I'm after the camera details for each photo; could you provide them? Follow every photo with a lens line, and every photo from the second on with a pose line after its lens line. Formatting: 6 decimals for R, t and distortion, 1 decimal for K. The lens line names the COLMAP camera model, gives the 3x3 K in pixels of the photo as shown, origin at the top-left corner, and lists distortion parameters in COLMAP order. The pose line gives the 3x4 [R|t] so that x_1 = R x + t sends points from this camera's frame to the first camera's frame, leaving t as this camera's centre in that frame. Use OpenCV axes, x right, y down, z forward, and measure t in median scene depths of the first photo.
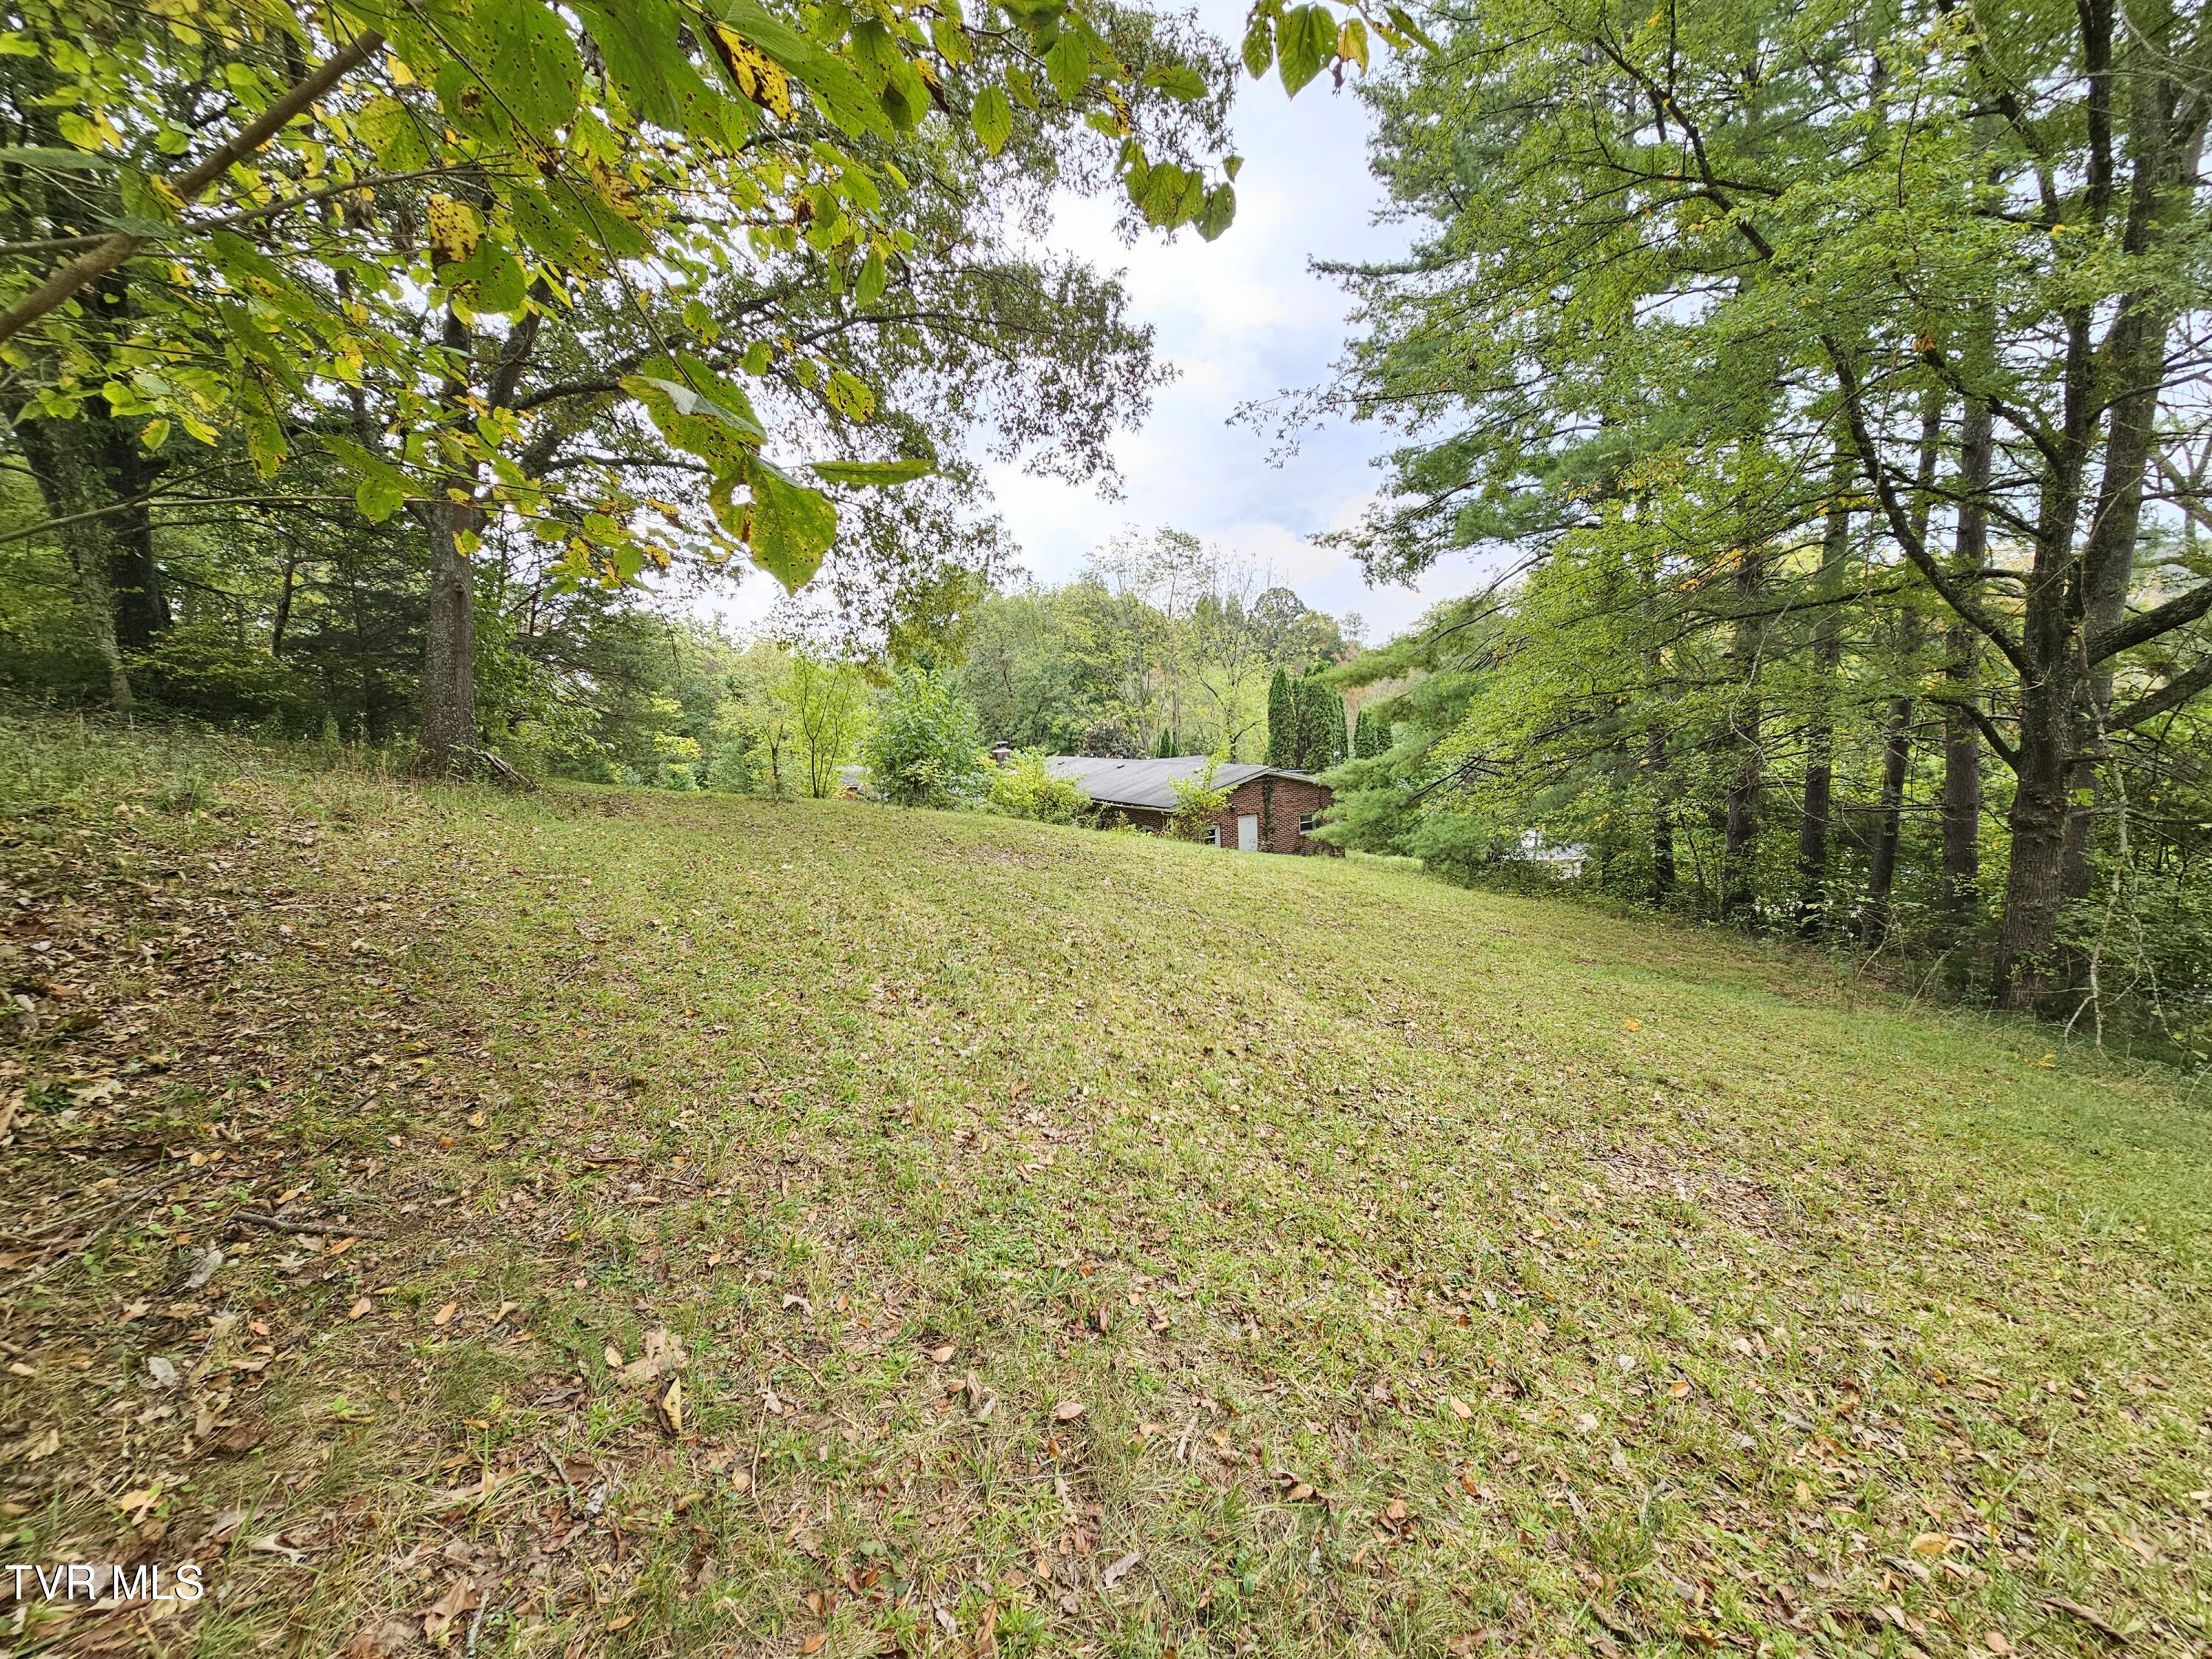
lens RADIAL K [[908.0, 0, 1096.7], [0, 908.0, 831.5], [0, 0, 1]] dist [0.003294, -0.000592]
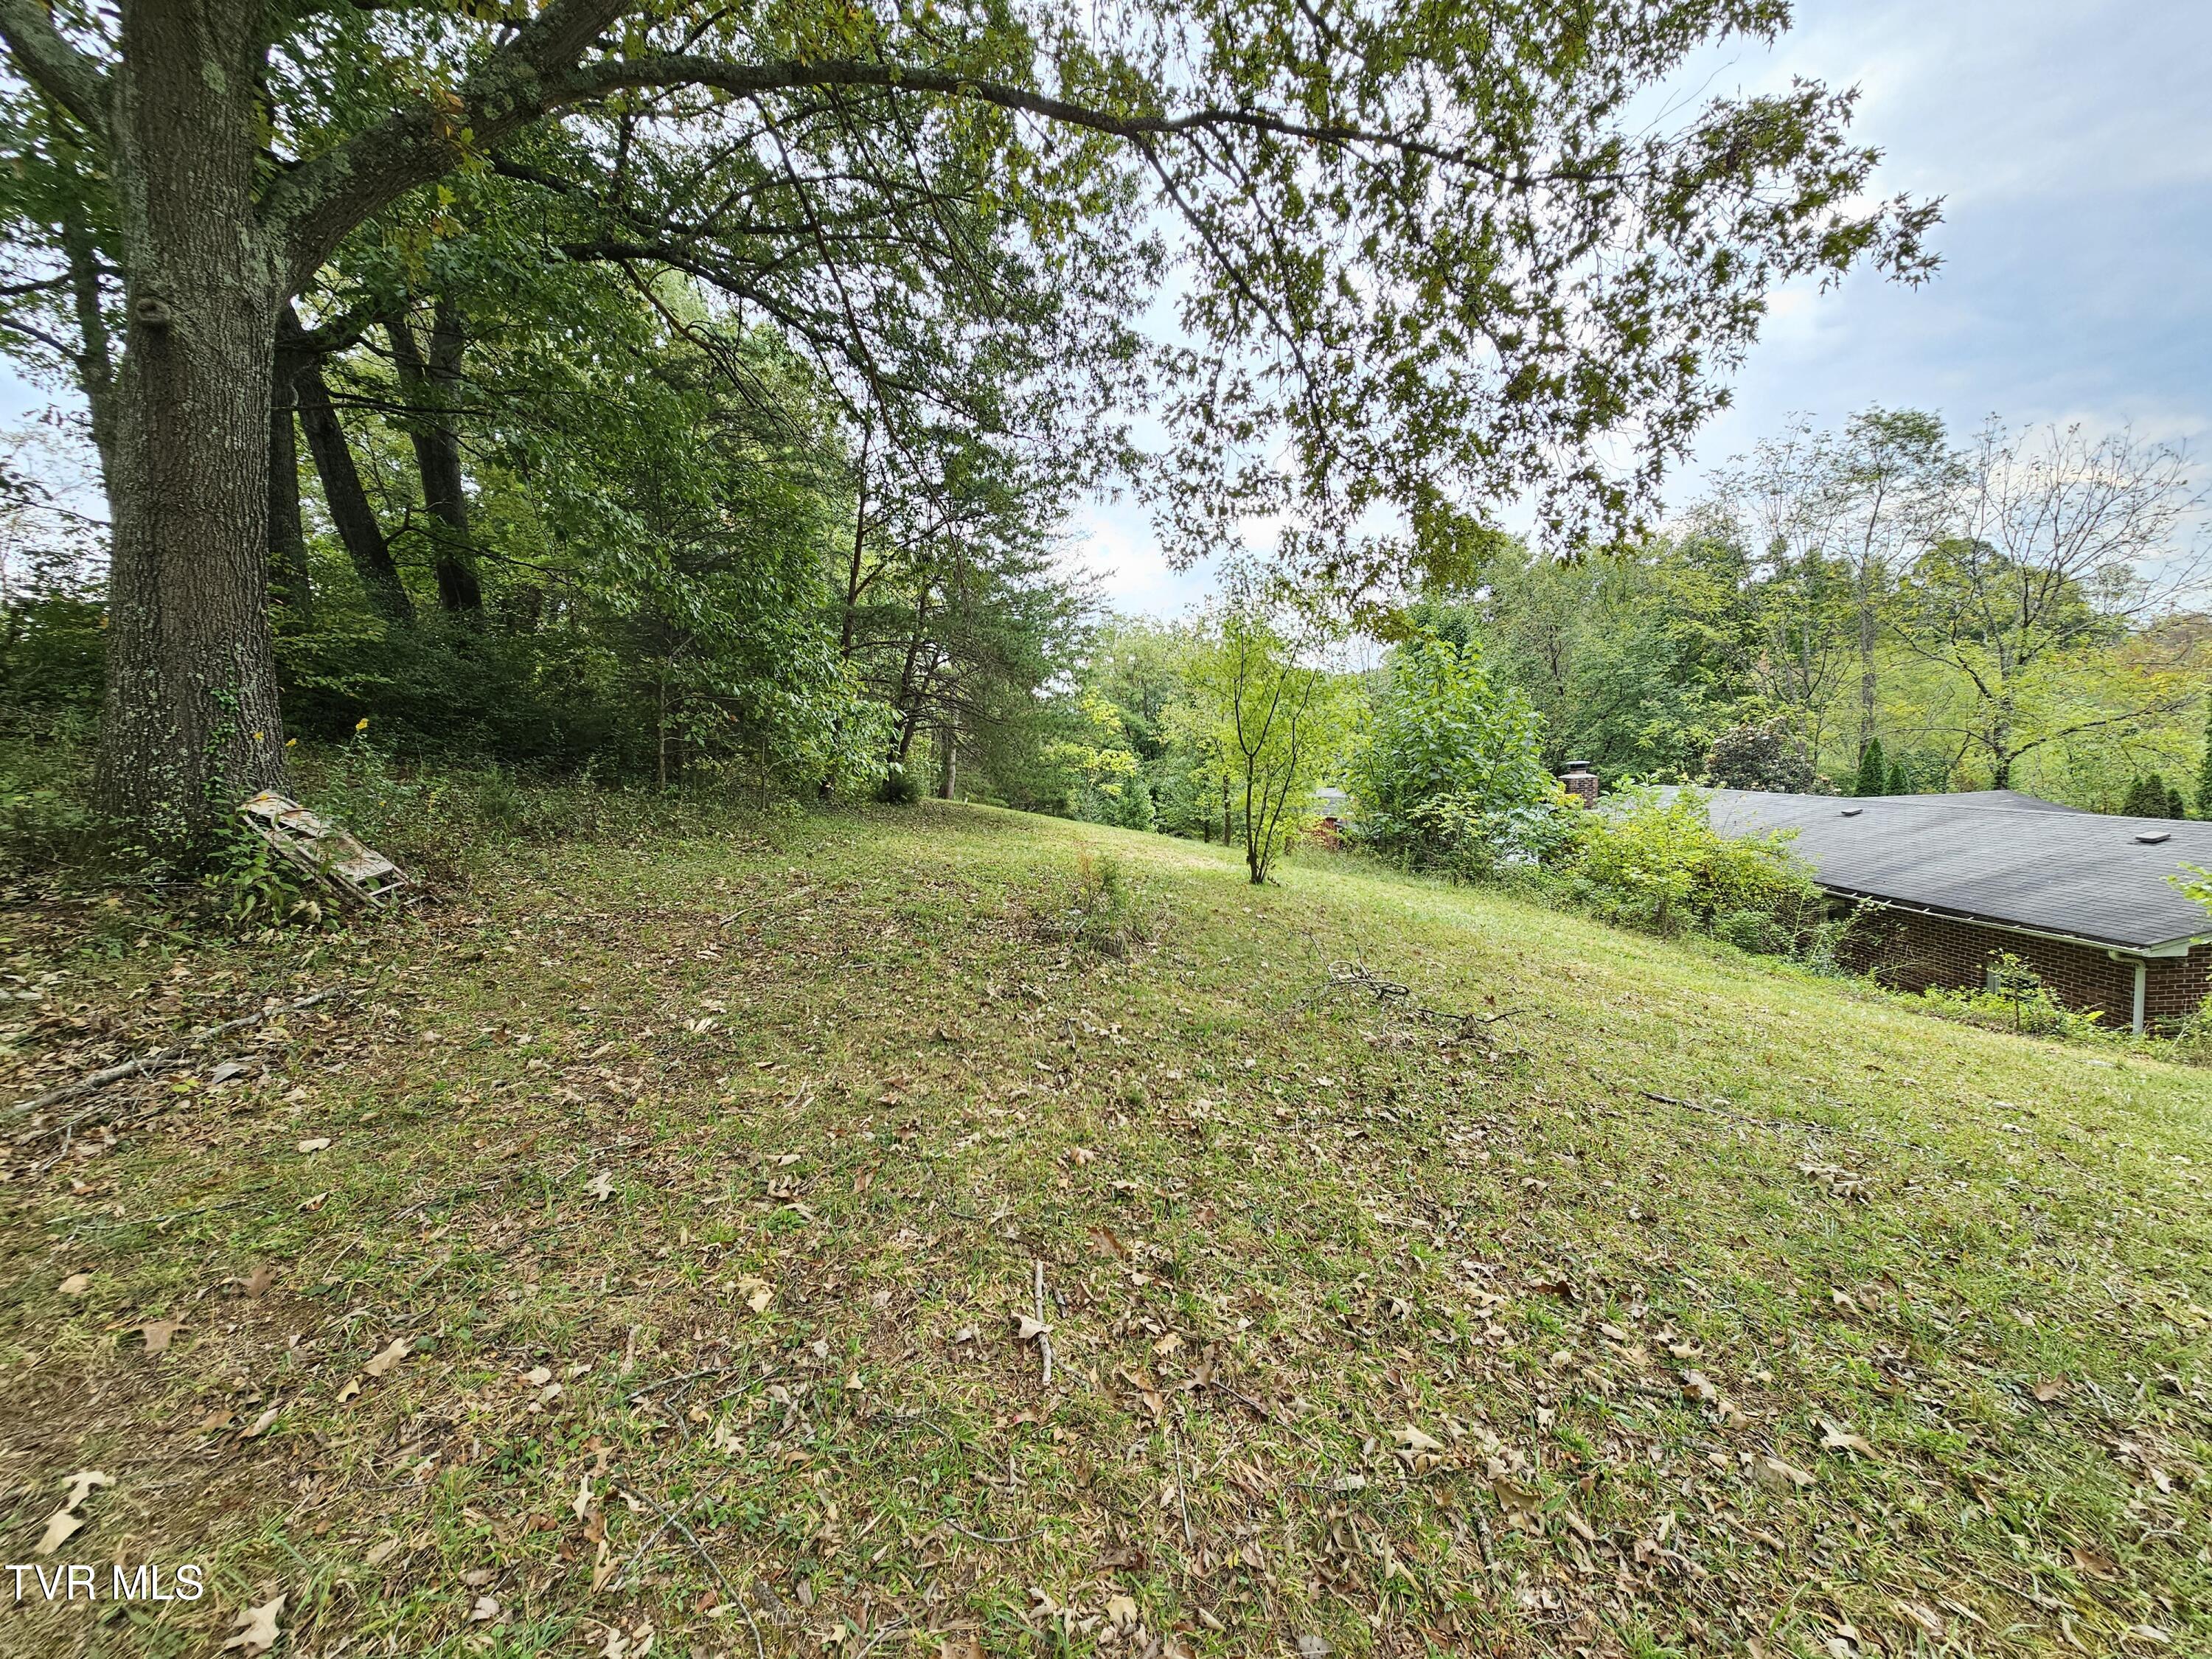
lens RADIAL K [[908.0, 0, 1097.8], [0, 908.0, 822.8], [0, 0, 1]] dist [0.003294, -0.000592]
pose [[0.866055, 0.052873, -0.497145, -0.083250], [-0.062406, 0.998048, -0.002570, -0.038745], [0.496038, 0.033250, 0.867664, 0.338164]]
